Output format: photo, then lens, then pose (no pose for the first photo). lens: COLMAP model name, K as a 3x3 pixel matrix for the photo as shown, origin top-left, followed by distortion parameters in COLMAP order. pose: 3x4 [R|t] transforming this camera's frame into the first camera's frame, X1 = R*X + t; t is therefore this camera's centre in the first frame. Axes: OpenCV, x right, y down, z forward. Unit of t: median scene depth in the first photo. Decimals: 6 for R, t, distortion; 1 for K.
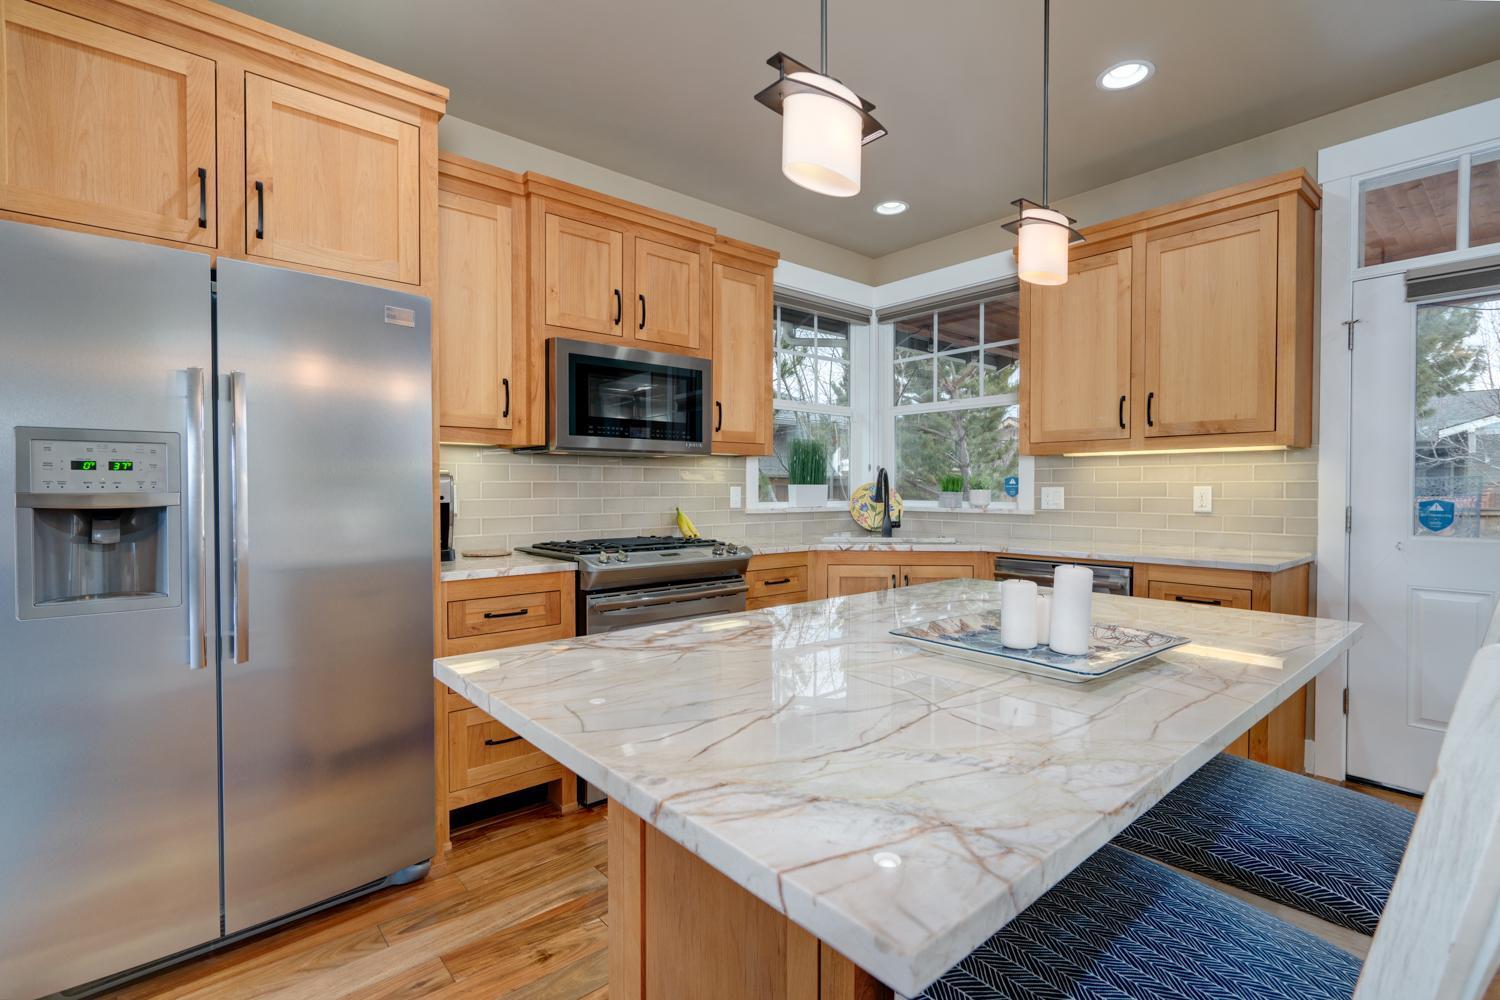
lens RADIAL K [[688.2, 0, 745.1], [0, 688.2, 503.7], [0, 0, 1]] dist [-0.030502, 0.014412]
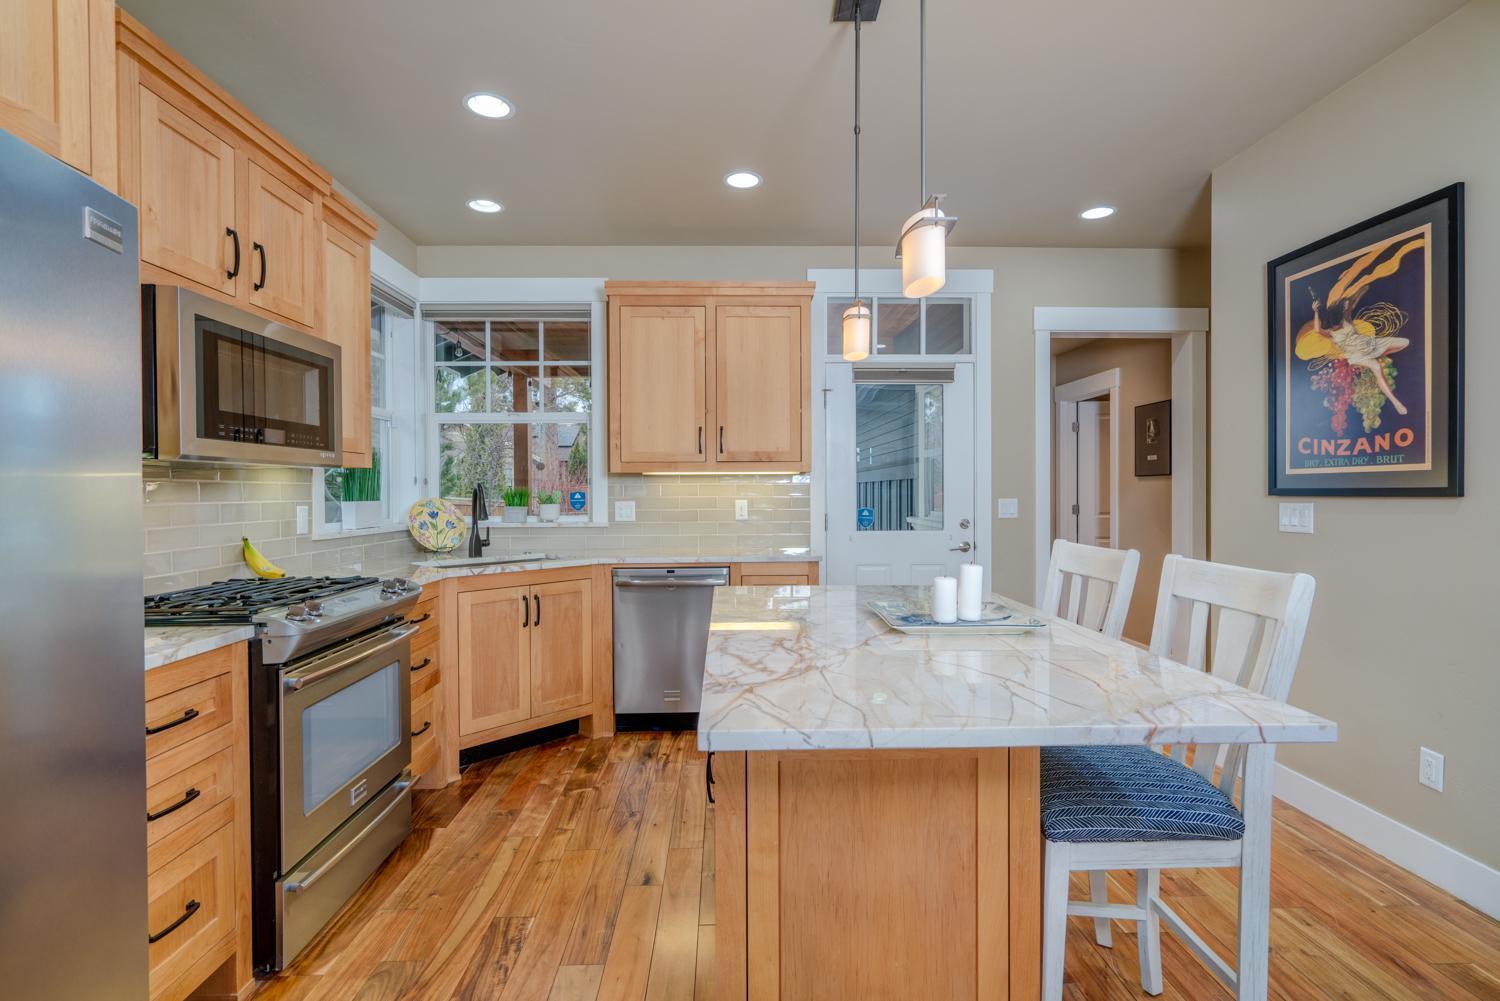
lens RADIAL K [[721.8, 0, 743.0], [0, 721.8, 499.7], [0, 0, 1]] dist [-0.004426, 0.000119]
pose [[0.626340, -0.011737, 0.779462, -0.403895], [0.022319, 0.999747, -0.002881, -0.022646], [-0.779231, 0.019201, 0.626443, 0.134303]]
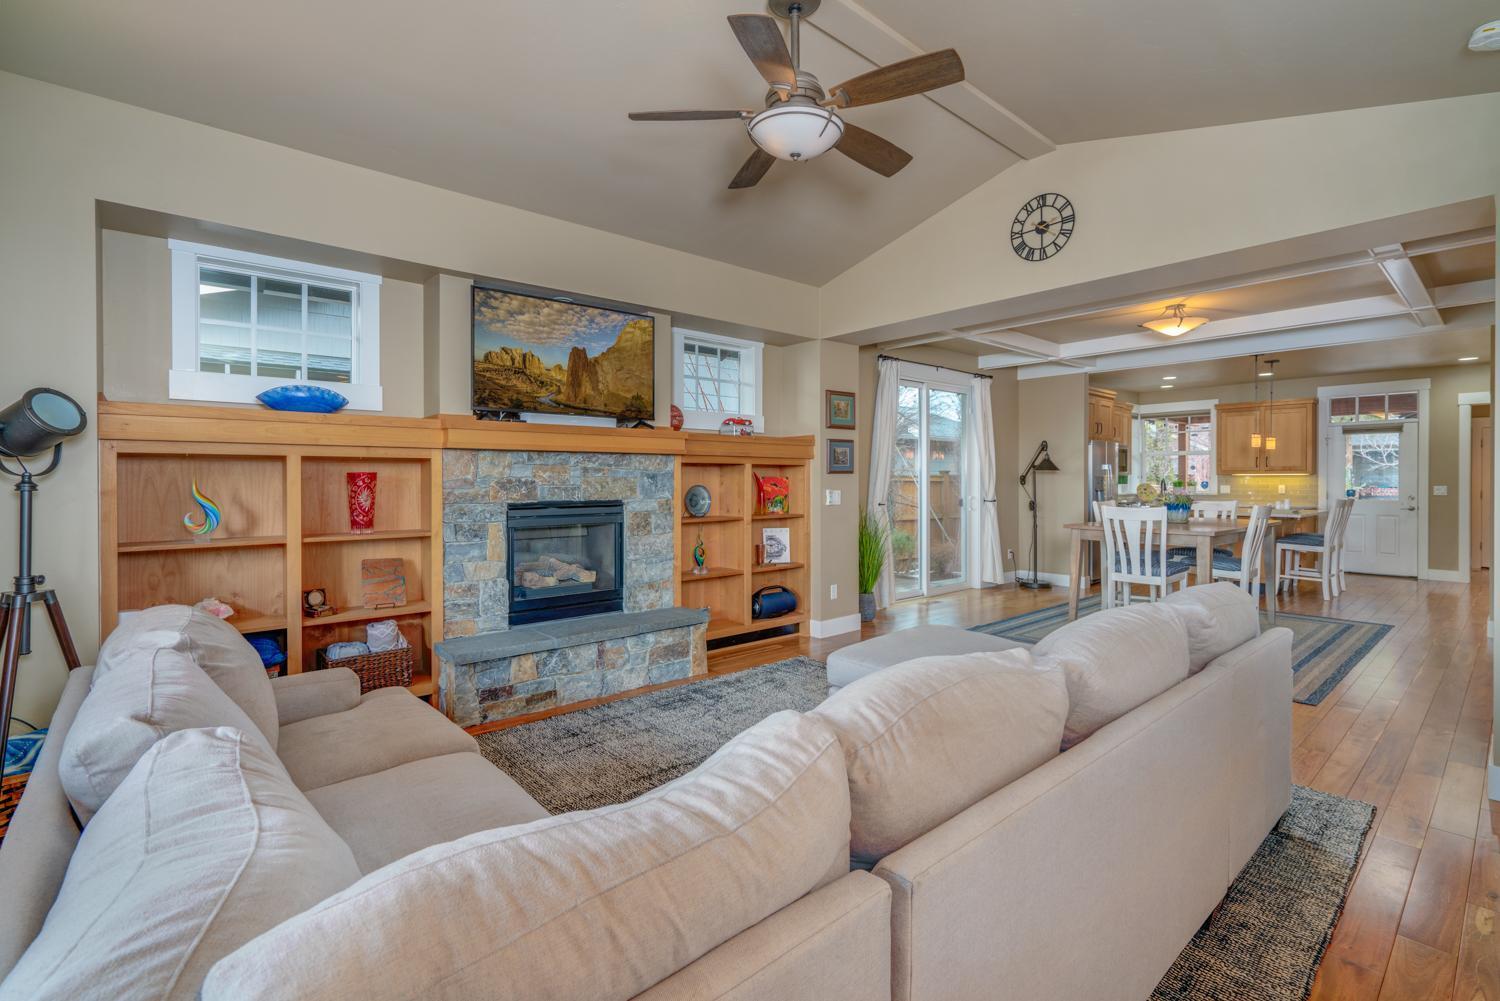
lens RADIAL K [[673.4, 0, 752.6], [0, 673.4, 495.3], [0, 0, 1]] dist [-0.006584, 0.000568]
pose [[0.999849, -0.003359, 0.017027, -1.870625], [0.003368, 0.999994, -0.000474, 0.014920], [-0.017025, 0.000531, 0.999855, -2.115094]]
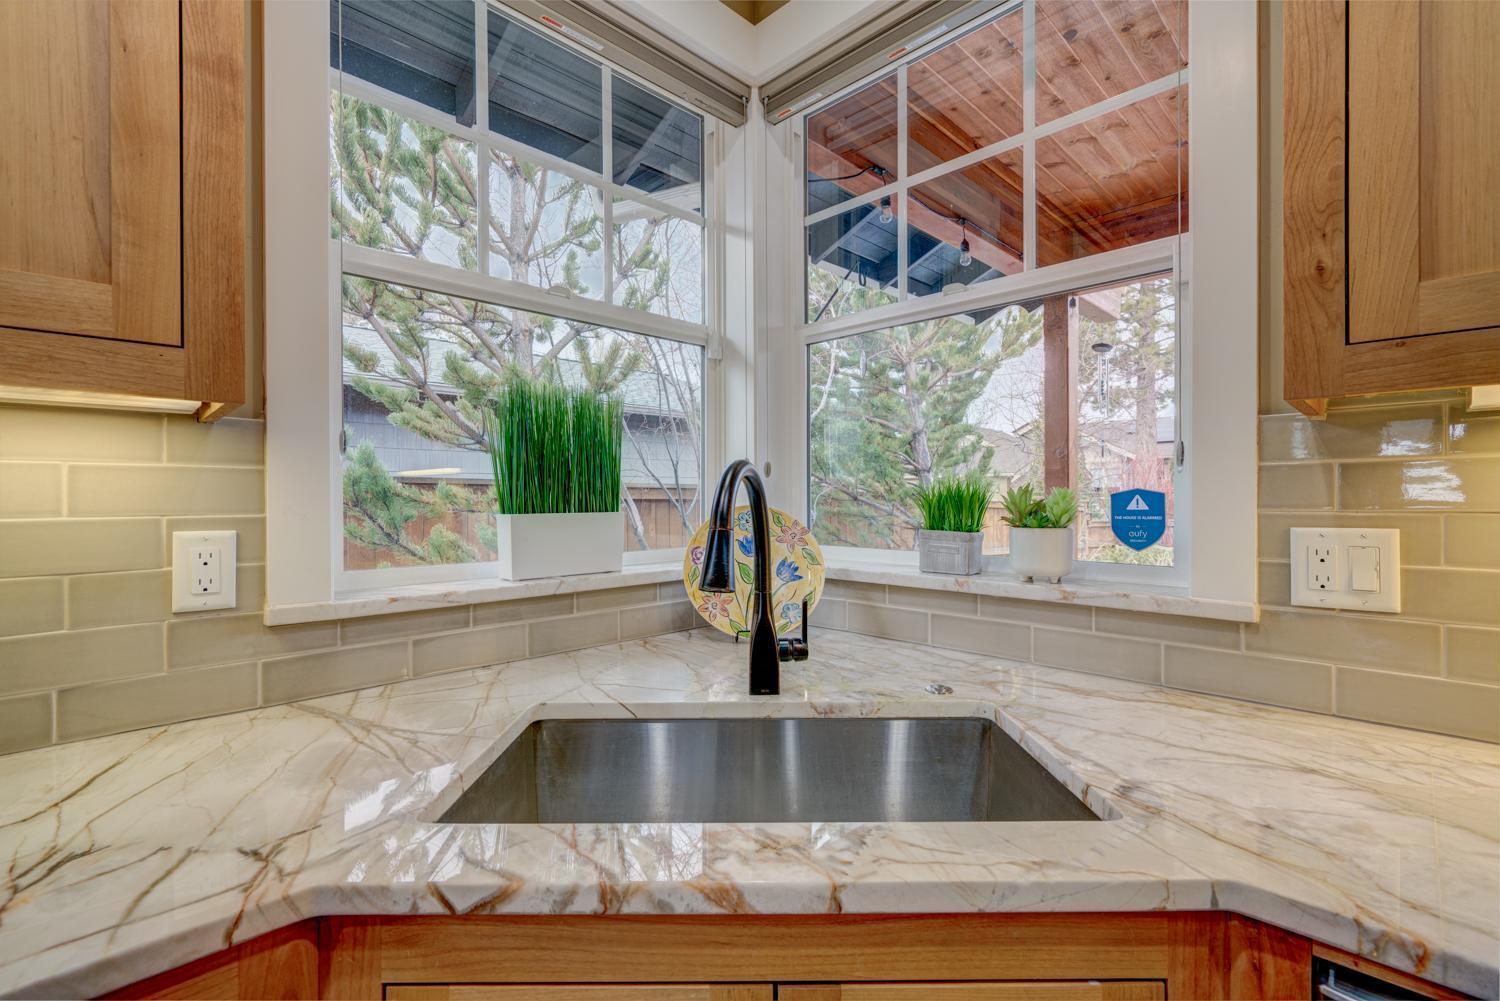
lens RADIAL K [[673.4, 0, 752.6], [0, 673.4, 495.3], [0, 0, 1]] dist [-0.006584, 0.000568]
pose [[0.995787, -0.003449, 0.091632, 0.214558], [0.005644, 0.999703, -0.023710, -0.038018], [-0.091523, 0.024127, 0.995511, 0.872320]]
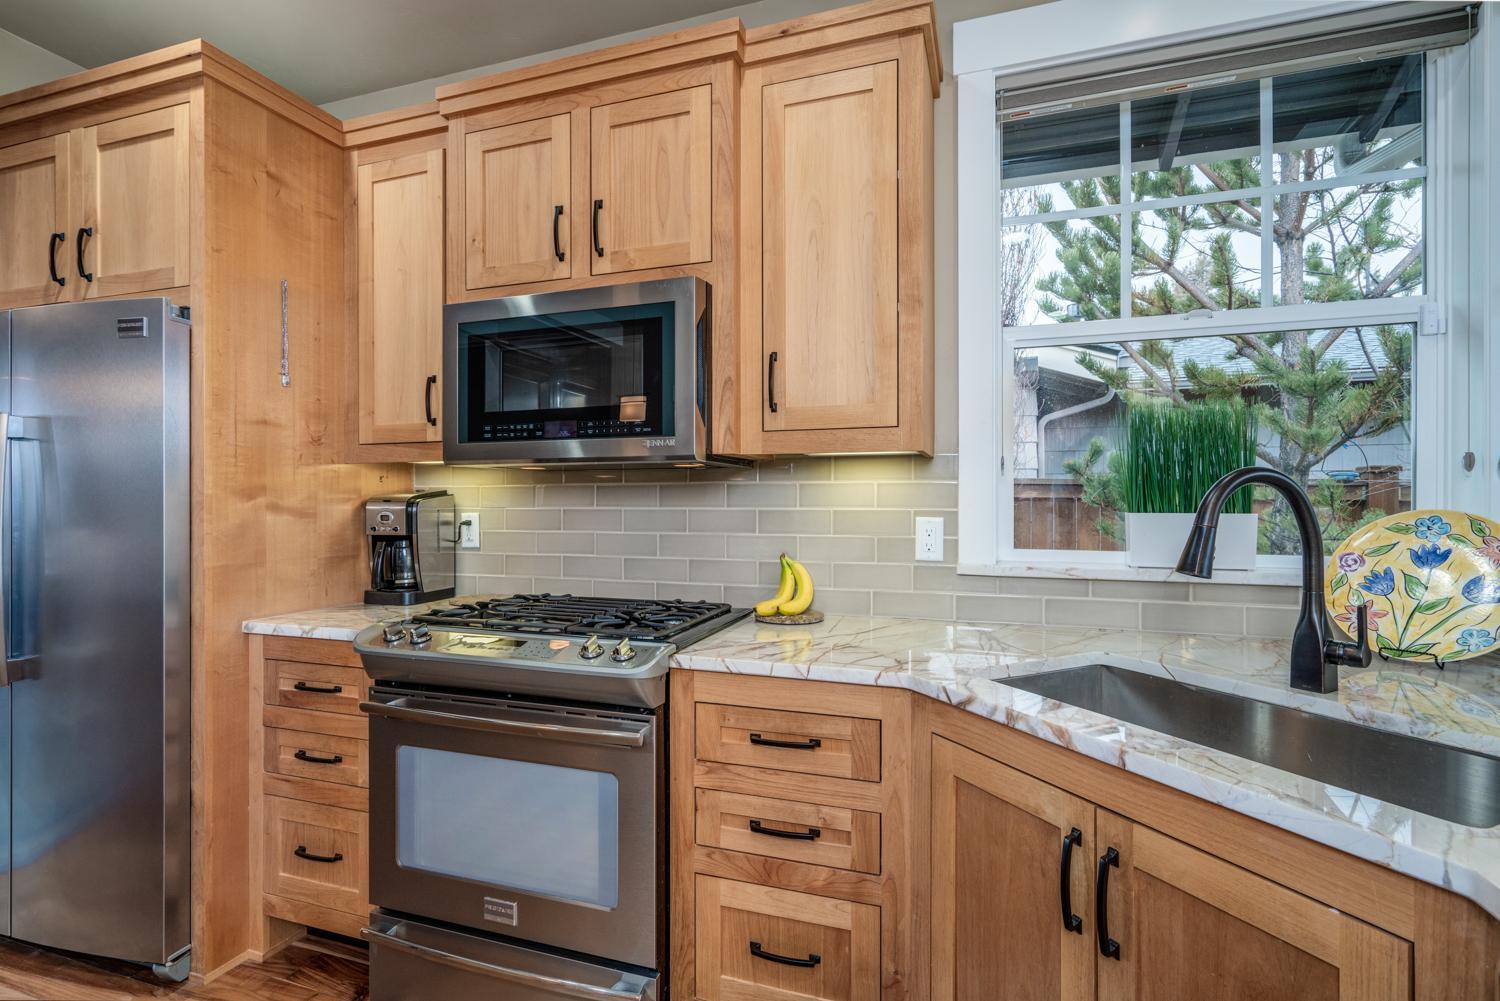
lens RADIAL K [[721.8, 0, 743.0], [0, 721.8, 499.7], [0, 0, 1]] dist [-0.004426, 0.000119]
pose [[0.512133, 0.000910, -0.858906, 0.436554], [-0.018540, 0.999778, -0.009995, -0.036101], [0.858706, 0.021043, 0.512036, 0.756544]]
